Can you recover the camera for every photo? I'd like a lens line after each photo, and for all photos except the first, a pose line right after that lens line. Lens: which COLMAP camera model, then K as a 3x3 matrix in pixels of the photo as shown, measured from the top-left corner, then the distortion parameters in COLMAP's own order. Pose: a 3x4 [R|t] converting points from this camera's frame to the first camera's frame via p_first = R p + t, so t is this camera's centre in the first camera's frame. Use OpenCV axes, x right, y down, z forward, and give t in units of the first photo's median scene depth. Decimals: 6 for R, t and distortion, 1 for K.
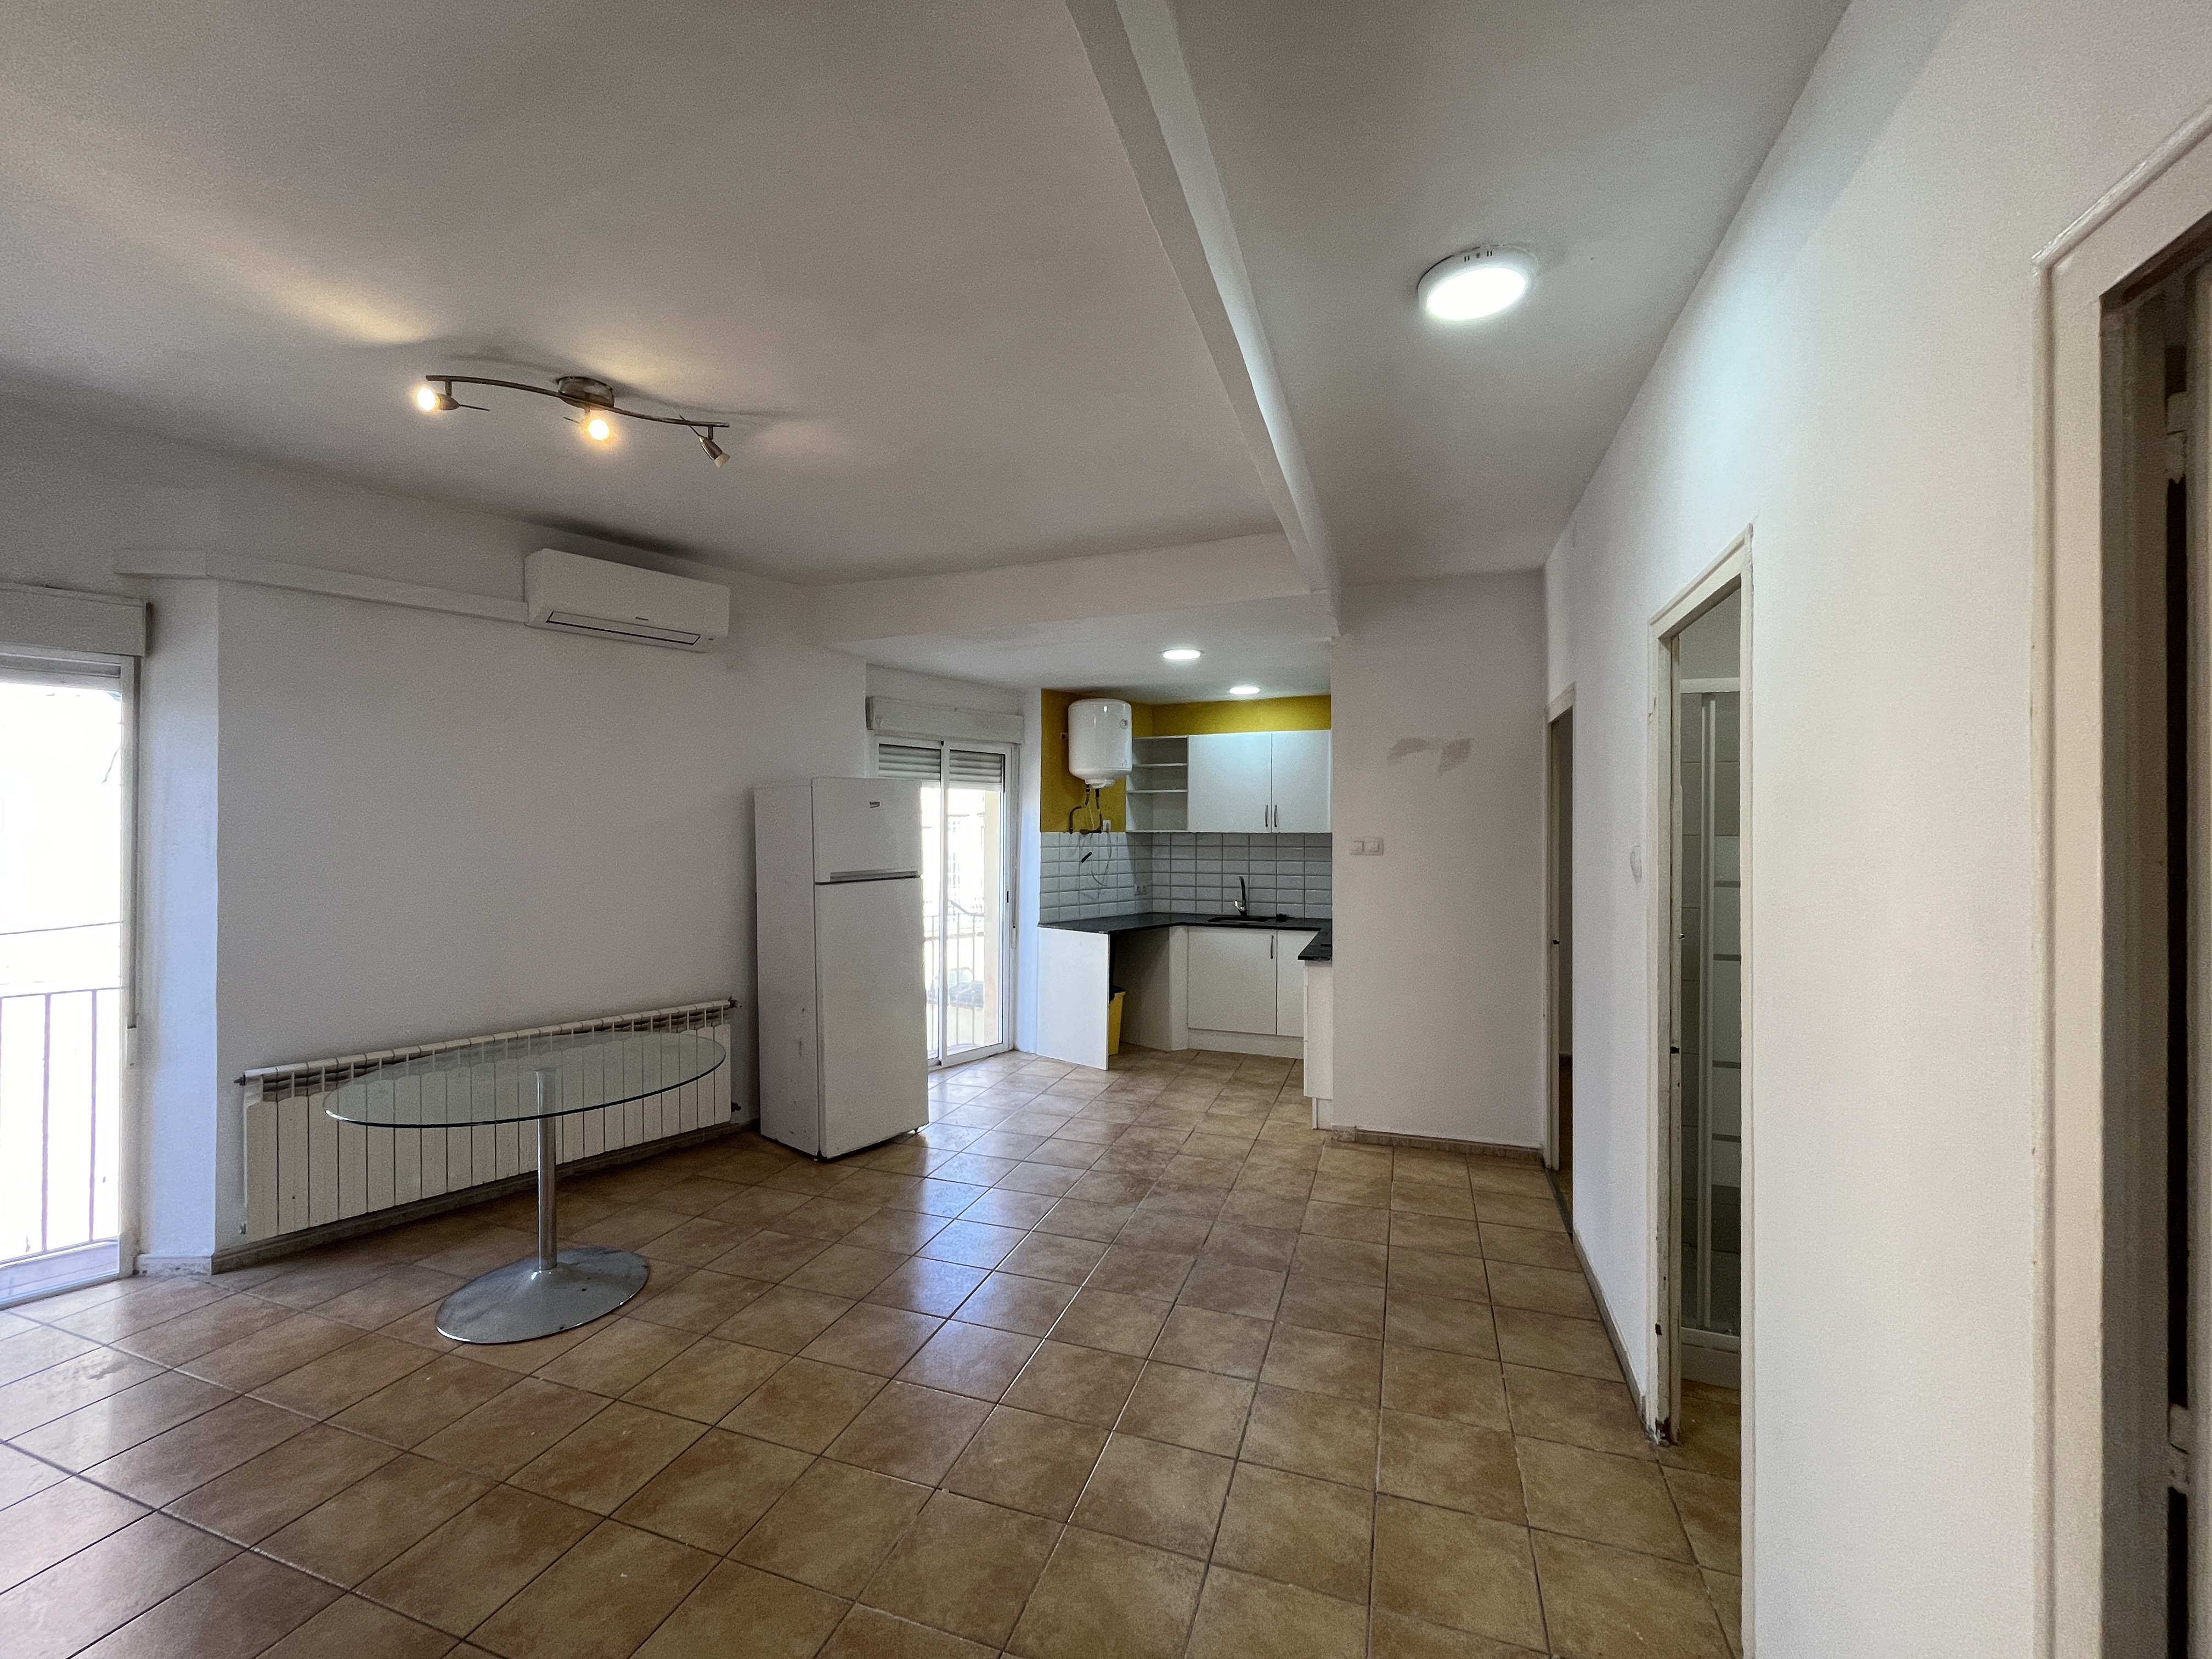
lens RADIAL K [[897.2, 0, 1100.7], [0, 897.2, 830.0], [0, 0, 1]] dist [-0.003457, 0.000354]
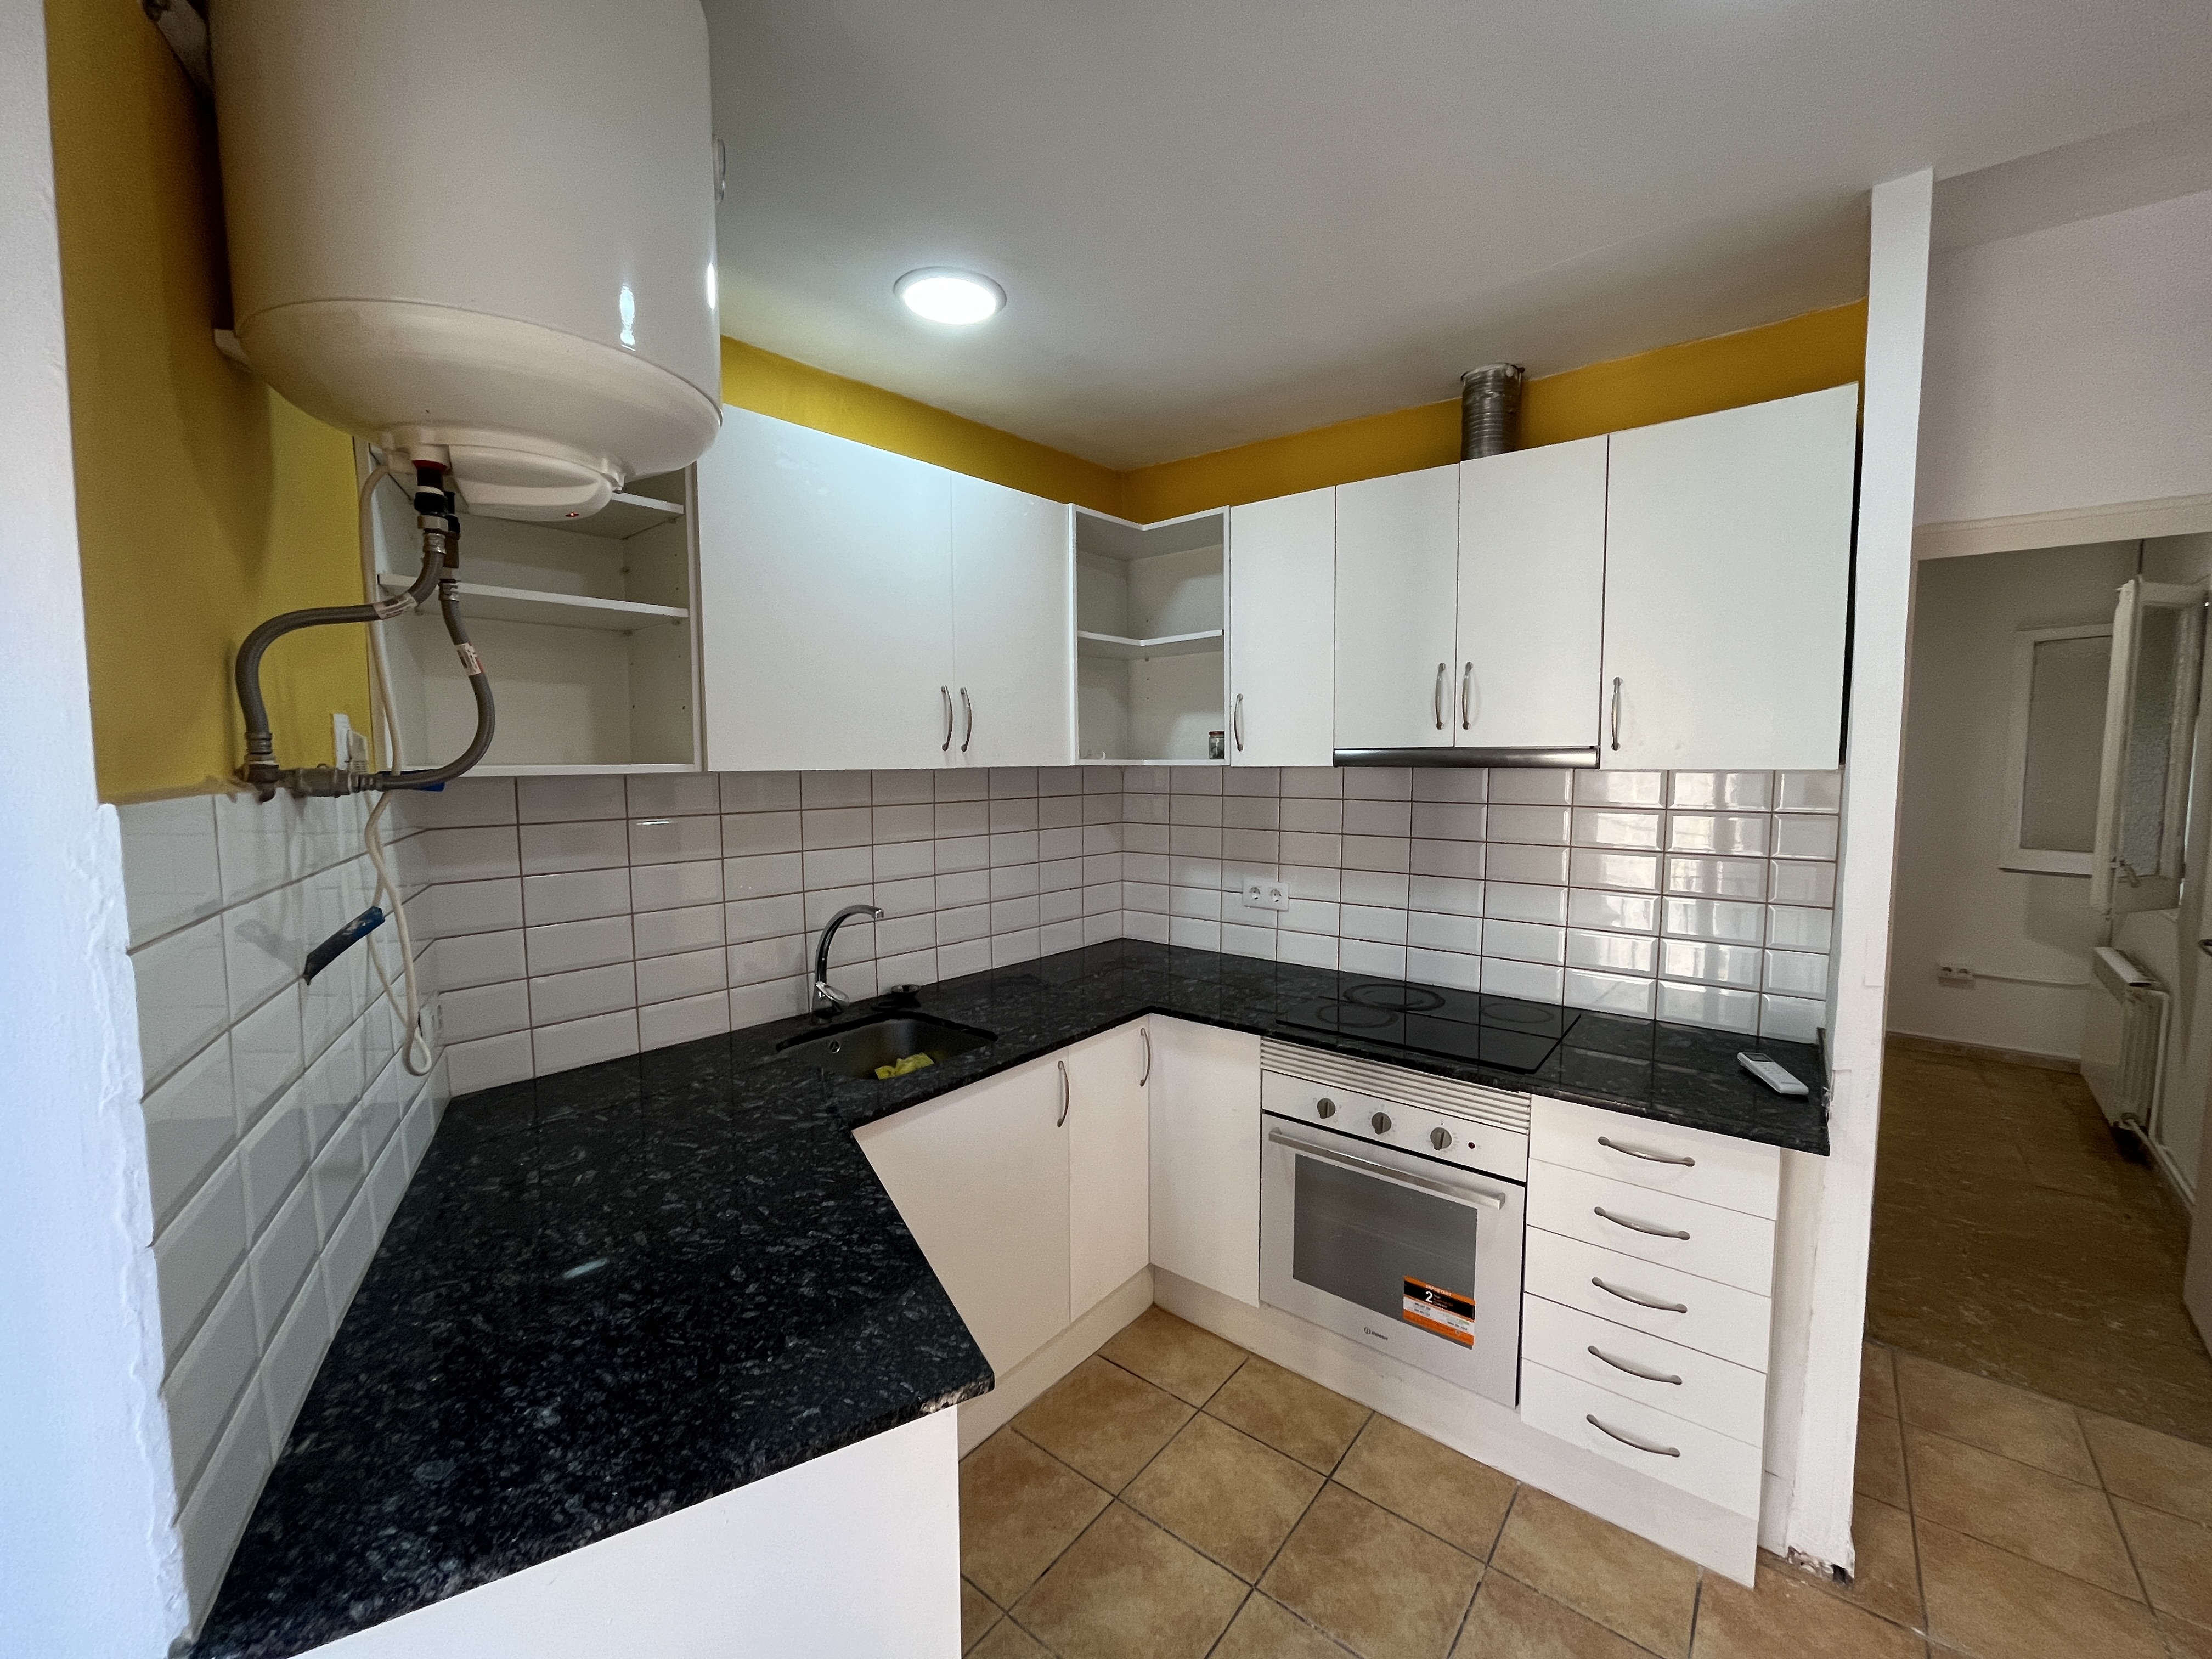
lens RADIAL K [[897.2, 0, 1101.7], [0, 897.2, 829.2], [0, 0, 1]] dist [-0.003457, 0.000354]
pose [[0.329047, -0.083063, 0.940653, -0.231558], [0.005153, 0.996267, 0.086171, -0.005614], [-0.944300, -0.023507, 0.328246, 1.603574]]
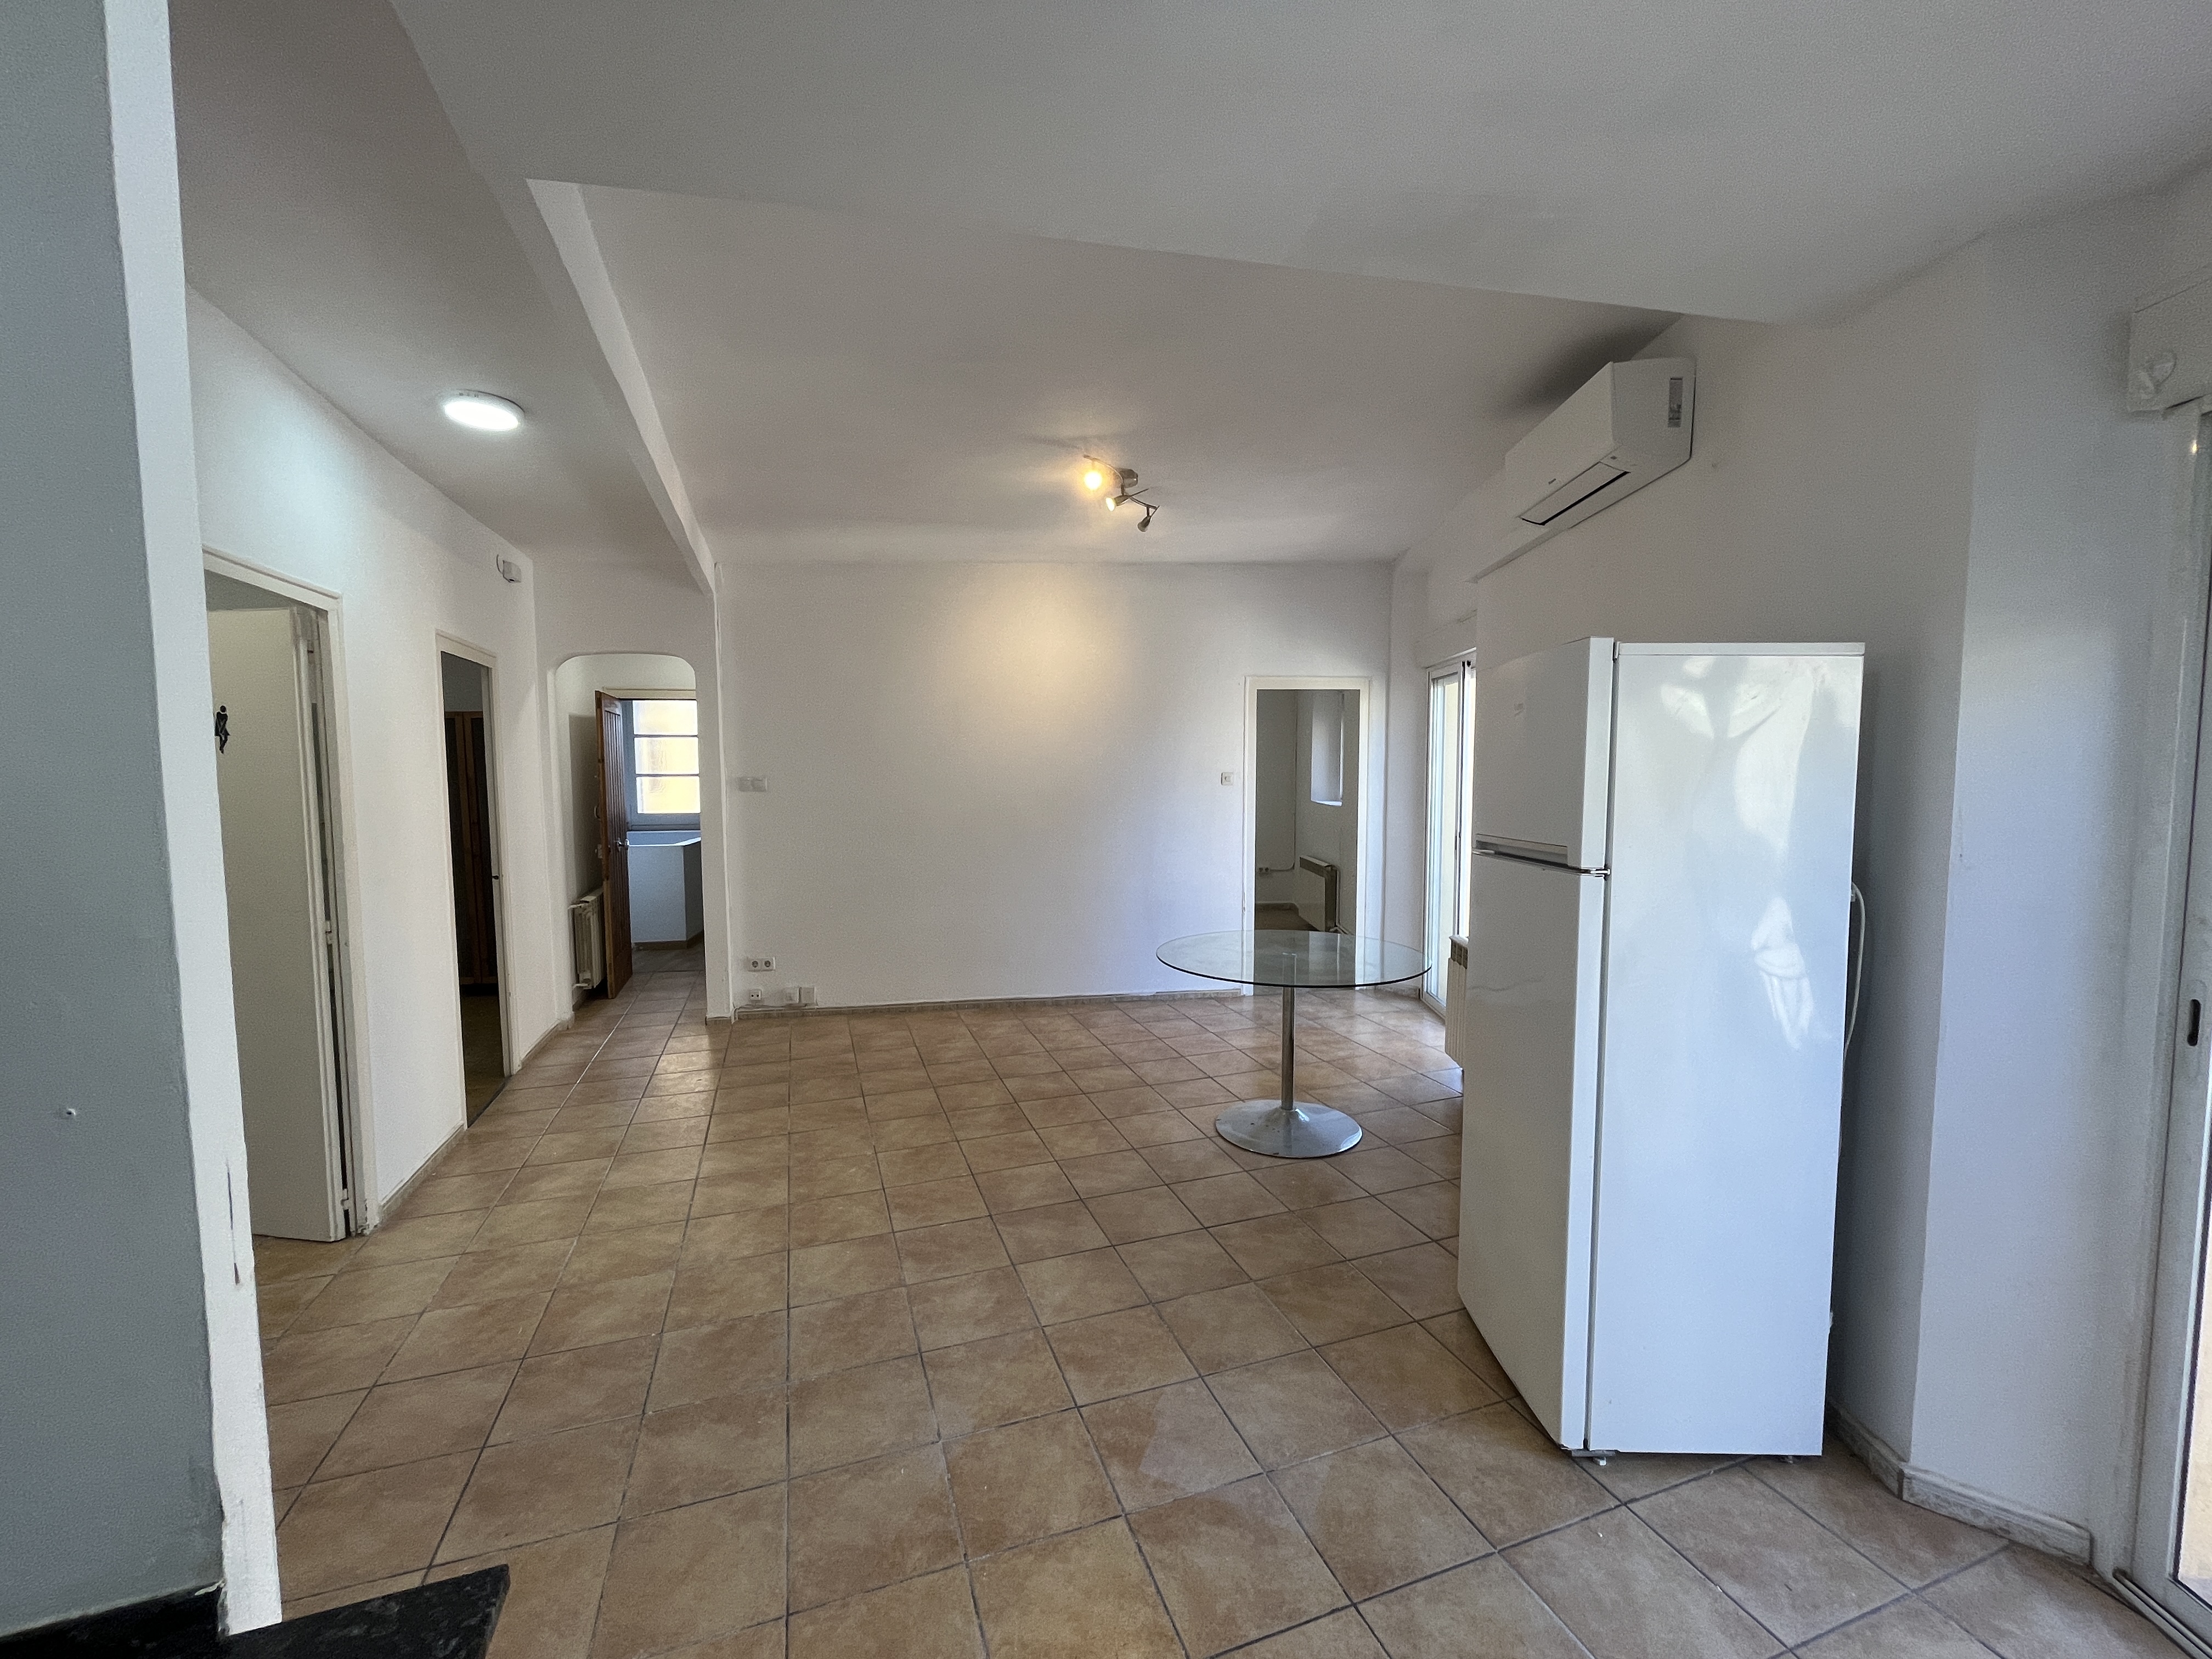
lens RADIAL K [[897.2, 0, 1104.2], [0, 897.2, 827.5], [0, 0, 1]] dist [-0.003457, 0.000354]
pose [[-0.784868, 0.045126, -0.618018, 0.319674], [0.002729, 0.997587, 0.069375, 0.002855], [0.619657, 0.052764, -0.783097, 1.649111]]
